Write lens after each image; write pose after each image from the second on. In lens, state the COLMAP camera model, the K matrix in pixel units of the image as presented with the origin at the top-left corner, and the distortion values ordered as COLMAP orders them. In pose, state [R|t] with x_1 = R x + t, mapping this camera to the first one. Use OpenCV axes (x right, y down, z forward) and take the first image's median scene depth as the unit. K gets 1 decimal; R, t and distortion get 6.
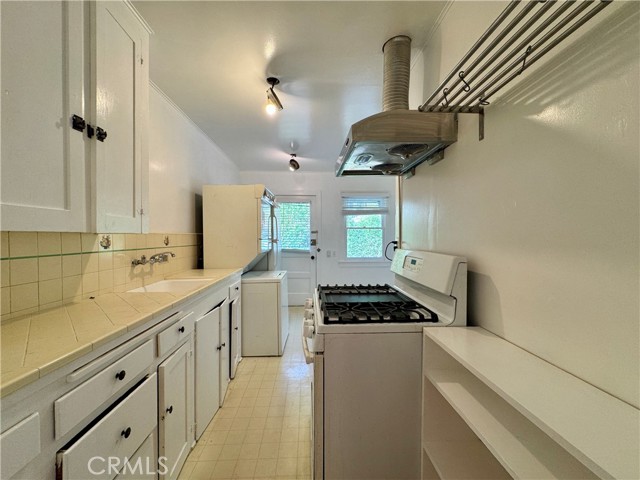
lens RADIAL K [[256.3, 0, 320.3], [0, 256.3, 238.4], [0, 0, 1]] dist [0.001550, 0.000041]
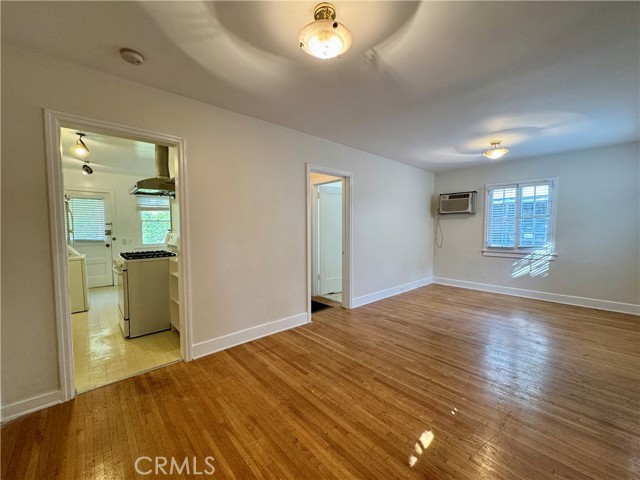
lens RADIAL K [[256.3, 0, 316.2], [0, 256.3, 239.8], [0, 0, 1]] dist [0.001550, 0.000041]
pose [[0.773552, -0.033258, 0.632860, -0.037215], [0.009215, 0.999107, 0.041241, 0.009027], [-0.633666, -0.026071, 0.773167, -0.582419]]
